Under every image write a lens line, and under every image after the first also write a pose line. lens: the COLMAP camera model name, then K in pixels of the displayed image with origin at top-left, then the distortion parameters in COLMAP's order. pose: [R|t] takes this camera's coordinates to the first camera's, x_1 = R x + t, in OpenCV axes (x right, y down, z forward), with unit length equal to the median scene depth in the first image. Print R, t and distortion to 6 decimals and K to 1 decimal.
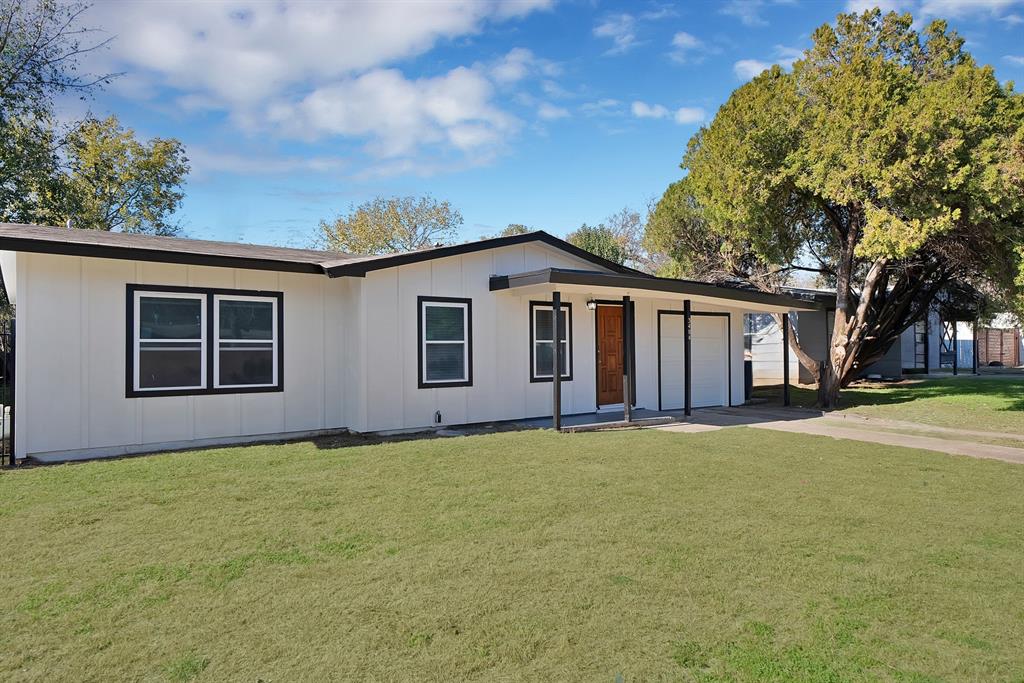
lens RADIAL K [[633.7, 0, 514.2], [0, 633.7, 338.8], [0, 0, 1]] dist [0.035162, 0.000617]
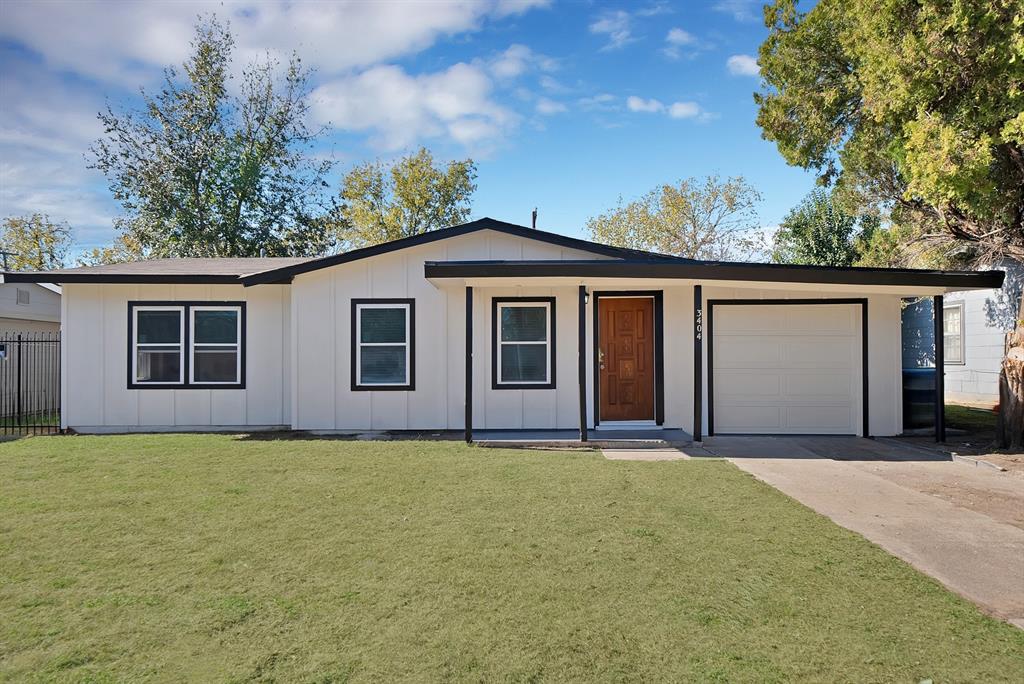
lens RADIAL K [[689.9, 0, 509.9], [0, 689.9, 347.2], [0, 0, 1]] dist [0.029371, 0.003997]
pose [[0.806215, -0.002836, -0.591616, 0.694130], [0.009433, 0.999923, 0.008062, 0.002505], [0.591547, -0.012080, 0.806180, 0.262733]]
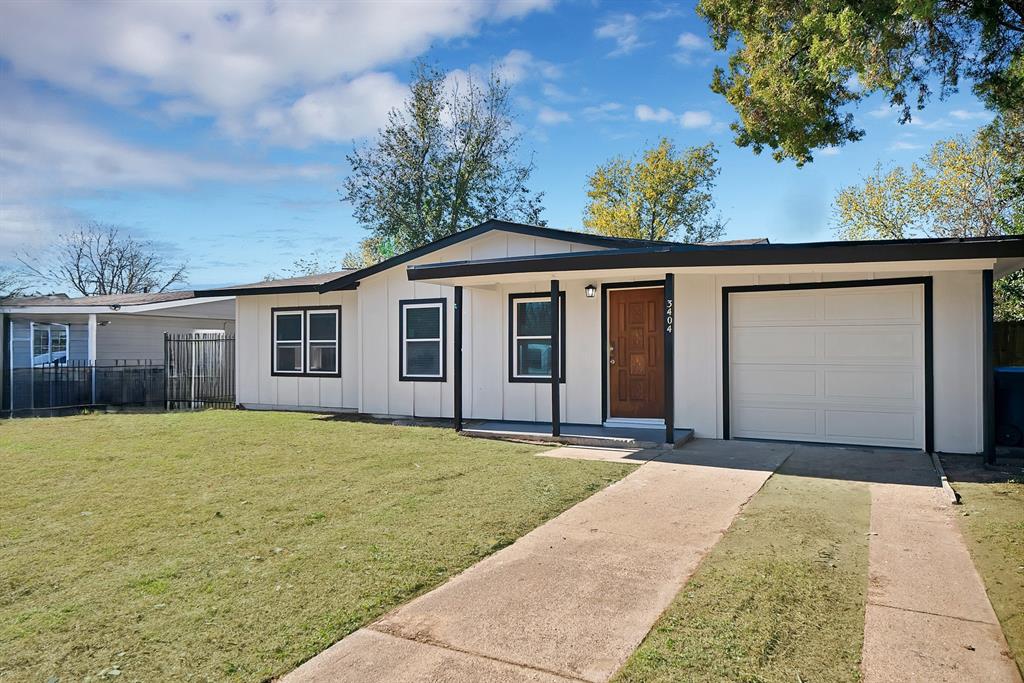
lens RADIAL K [[680.0, 0, 510.8], [0, 680.0, 342.0], [0, 0, 1]] dist [0.031825, -0.001249]
pose [[0.441246, -0.003888, -0.897378, 1.033793], [0.021641, 0.999746, 0.006309, 0.004247], [0.897125, -0.022205, 0.441218, 0.632337]]
